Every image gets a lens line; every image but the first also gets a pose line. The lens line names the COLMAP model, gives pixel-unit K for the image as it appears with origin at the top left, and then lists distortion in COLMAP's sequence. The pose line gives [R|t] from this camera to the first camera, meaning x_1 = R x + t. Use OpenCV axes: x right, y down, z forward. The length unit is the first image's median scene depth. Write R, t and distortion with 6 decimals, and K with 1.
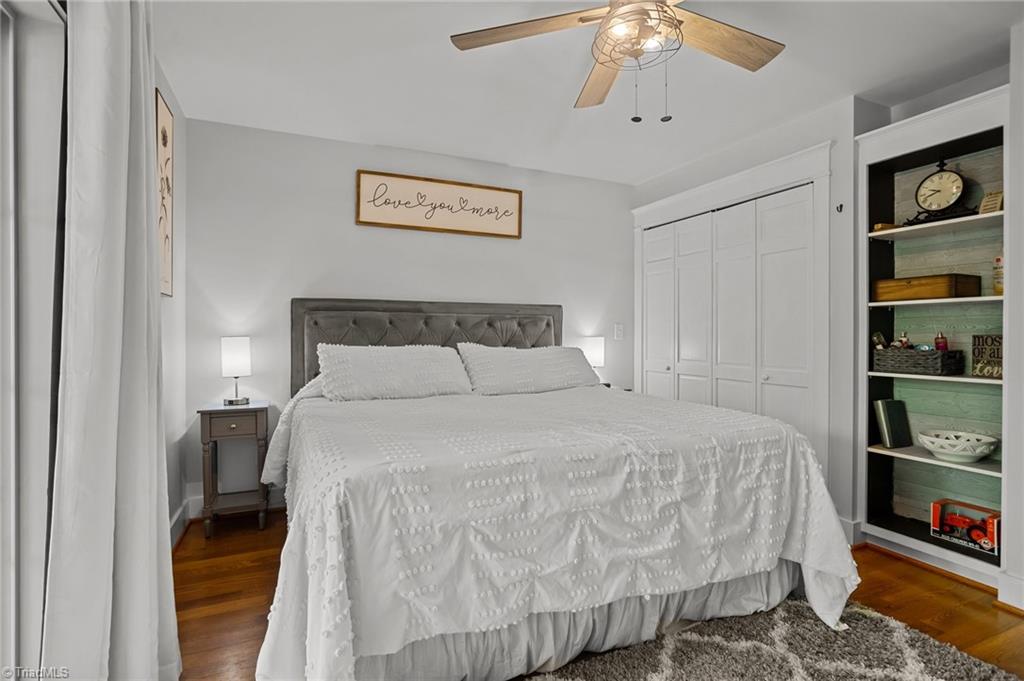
lens RADIAL K [[497.8, 0, 506.5], [0, 497.8, 346.1], [0, 0, 1]] dist [-0.050322, 0.028086]
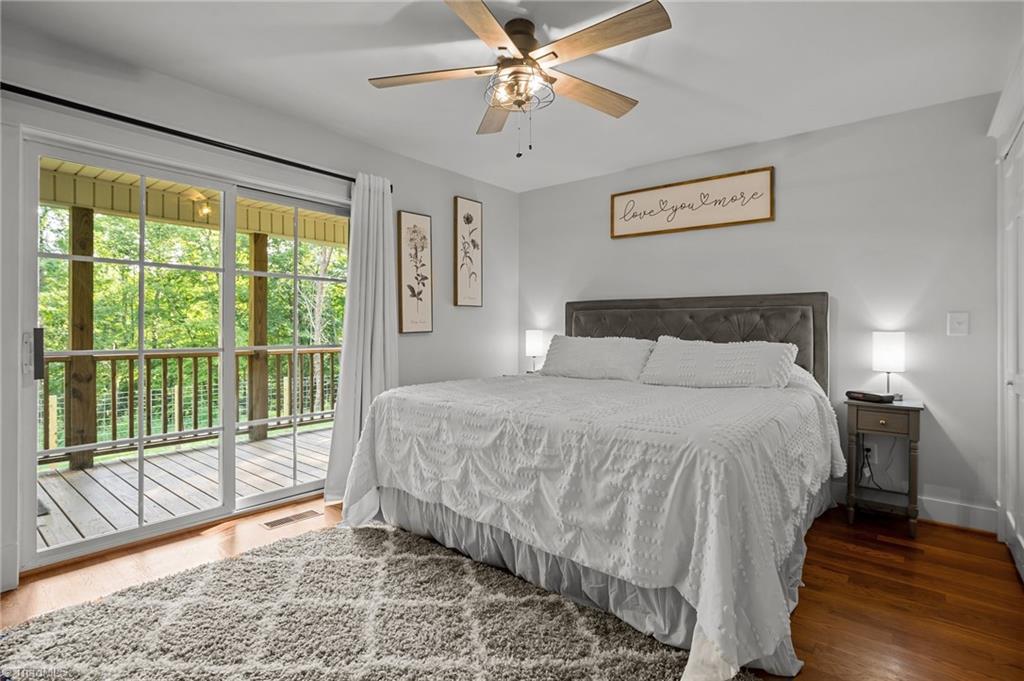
lens RADIAL K [[509.5, 0, 500.8], [0, 509.5, 337.5], [0, 0, 1]] dist [-0.071247, 0.029712]
pose [[0.432262, 0.012859, -0.901657, 0.756861], [-0.022455, 0.999742, 0.003493, 0.000927], [0.901469, 0.018737, 0.432439, 0.218404]]
